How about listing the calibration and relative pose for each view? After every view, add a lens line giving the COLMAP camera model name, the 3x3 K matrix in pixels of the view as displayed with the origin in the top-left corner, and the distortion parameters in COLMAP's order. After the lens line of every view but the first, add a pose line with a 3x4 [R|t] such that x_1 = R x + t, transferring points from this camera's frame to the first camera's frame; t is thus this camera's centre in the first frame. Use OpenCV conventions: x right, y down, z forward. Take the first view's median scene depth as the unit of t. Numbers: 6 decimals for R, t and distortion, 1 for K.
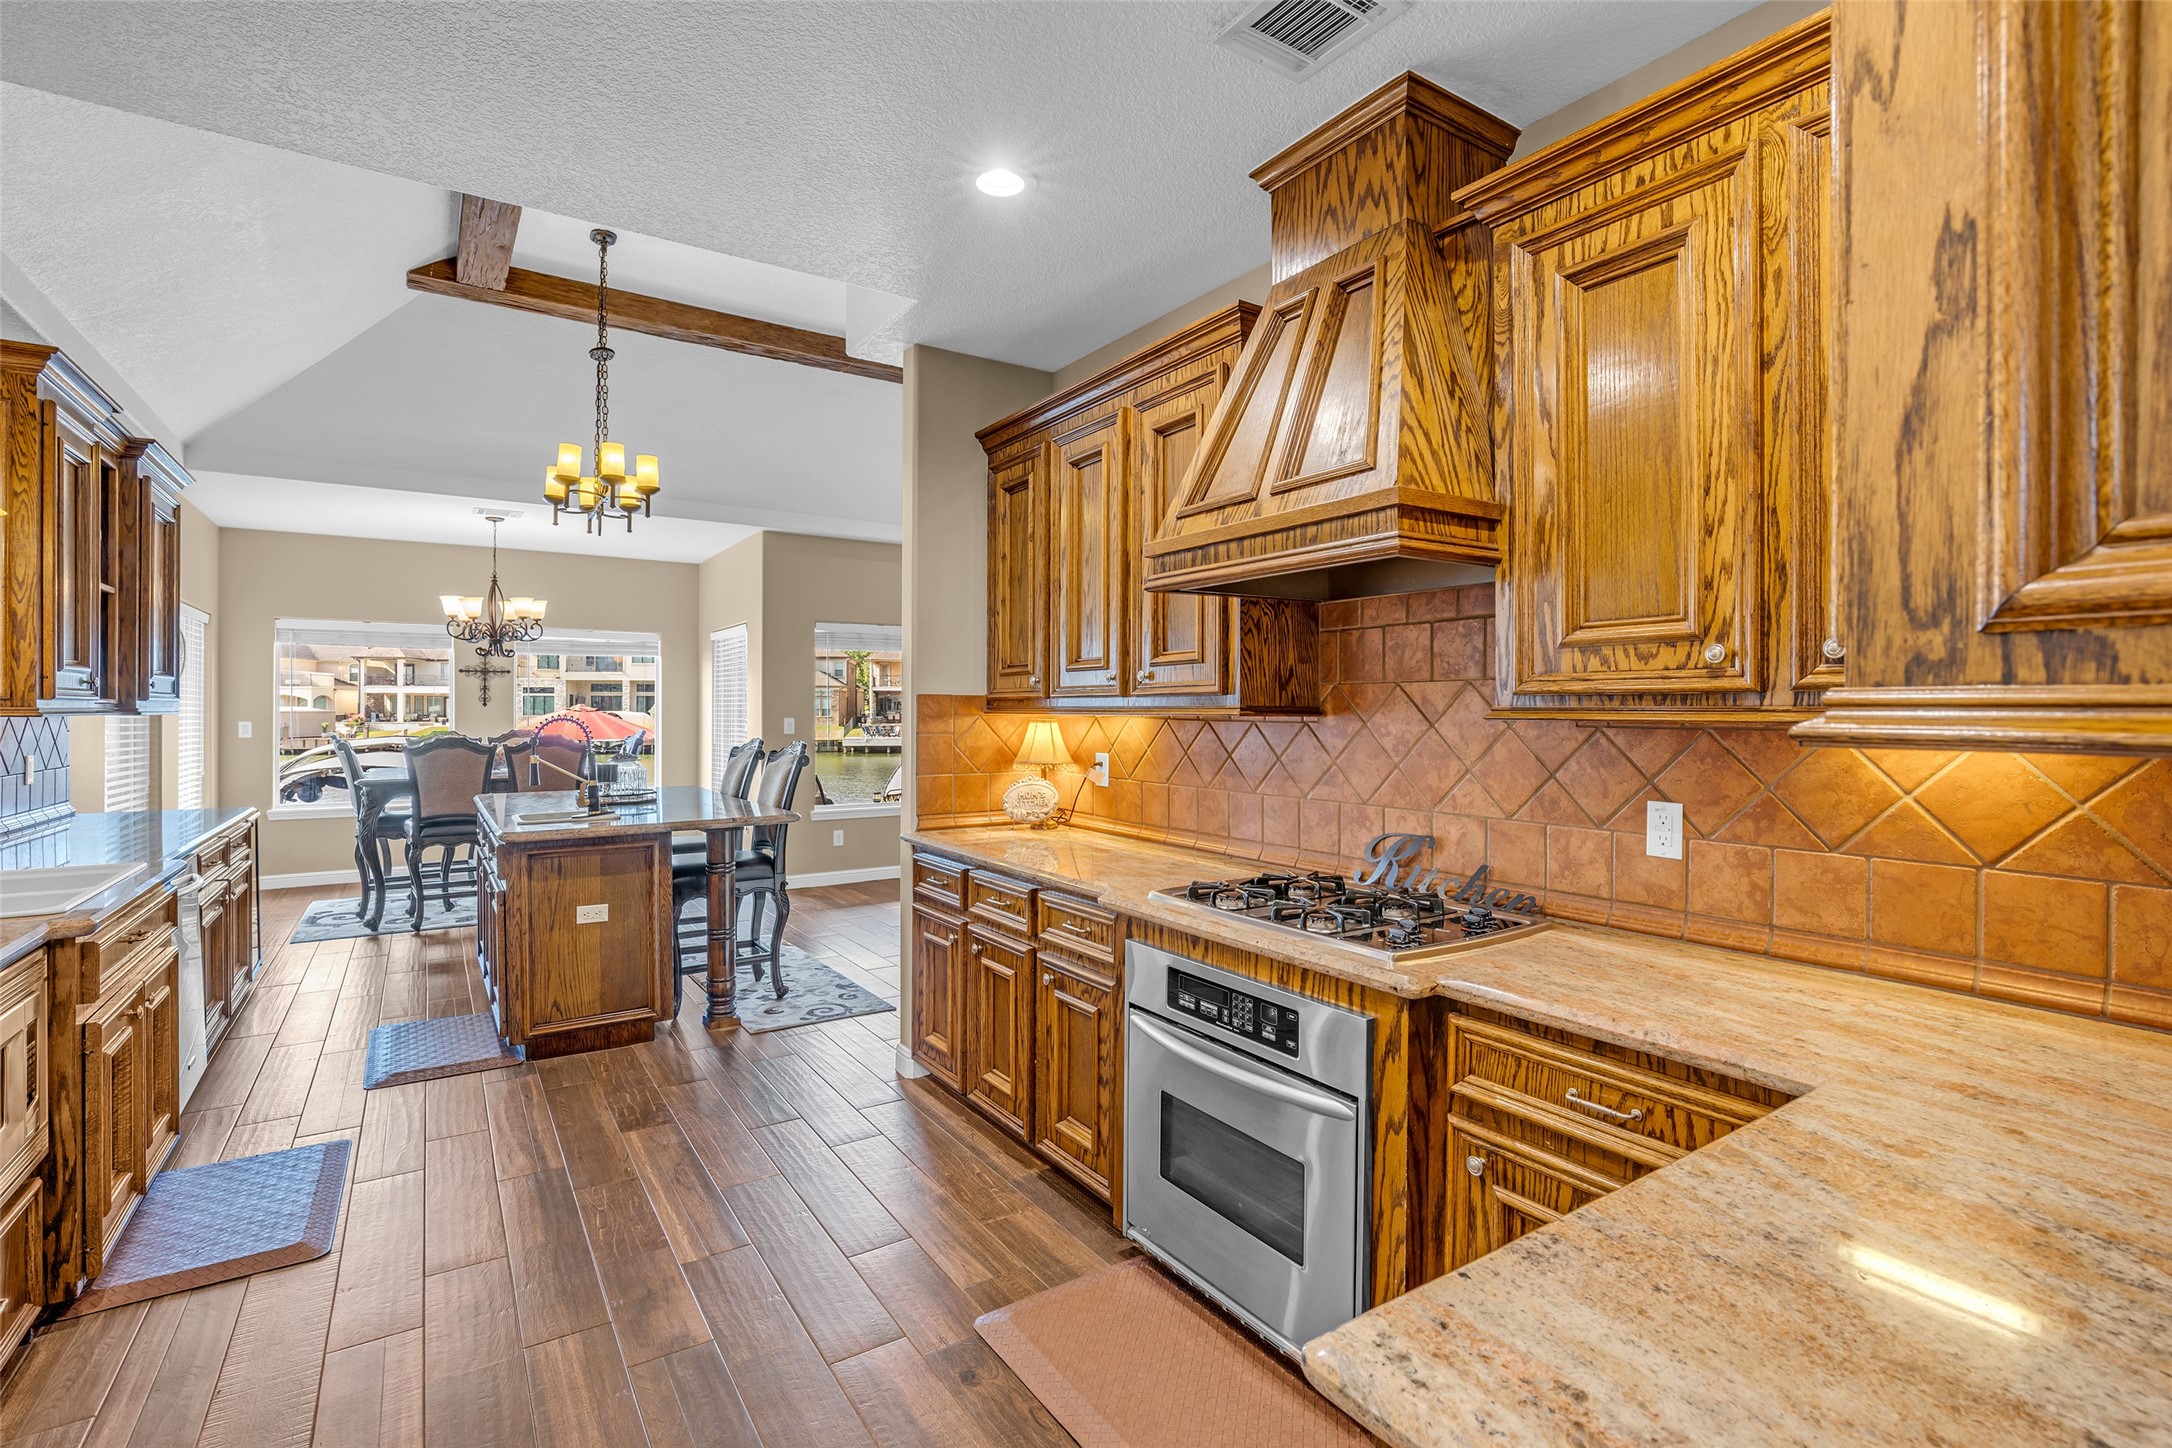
lens RADIAL K [[996.5, 0, 1089.3], [0, 996.5, 721.3], [0, 0, 1]] dist [-0.002864, -0.000181]
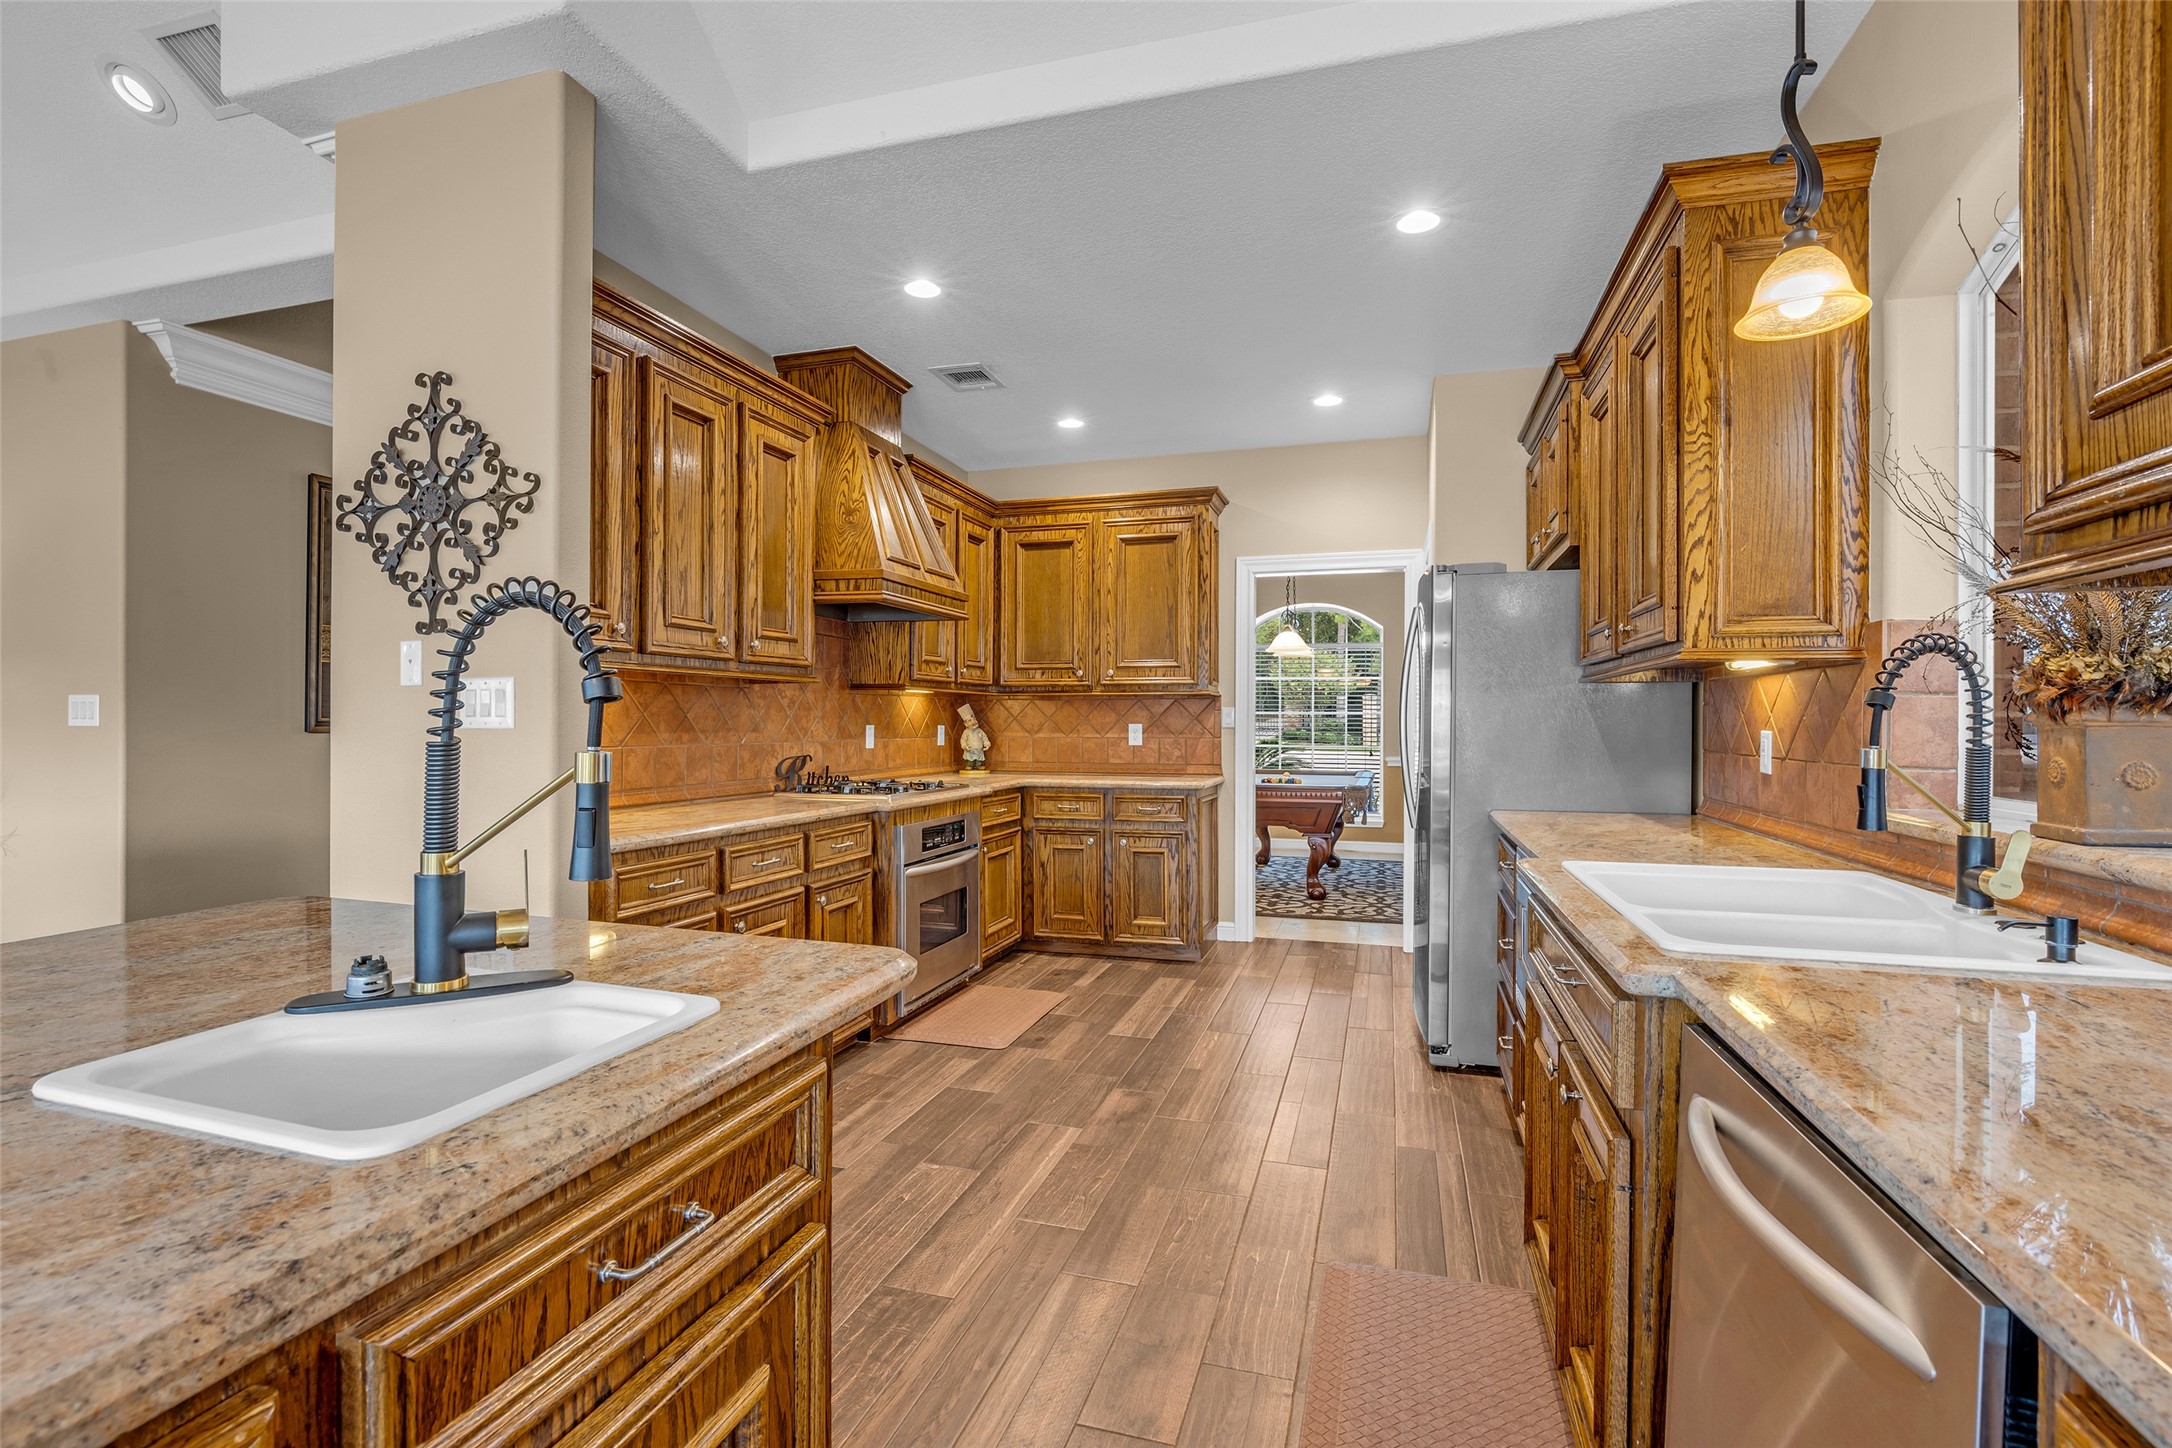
lens RADIAL K [[996.5, 0, 1089.3], [0, 996.5, 721.3], [0, 0, 1]] dist [-0.002864, -0.000181]
pose [[-0.640168, -0.002047, 0.768232, -1.392416], [0.002337, 0.999987, 0.004611, 0.051916], [-0.768232, 0.004747, -0.640154, 1.833871]]
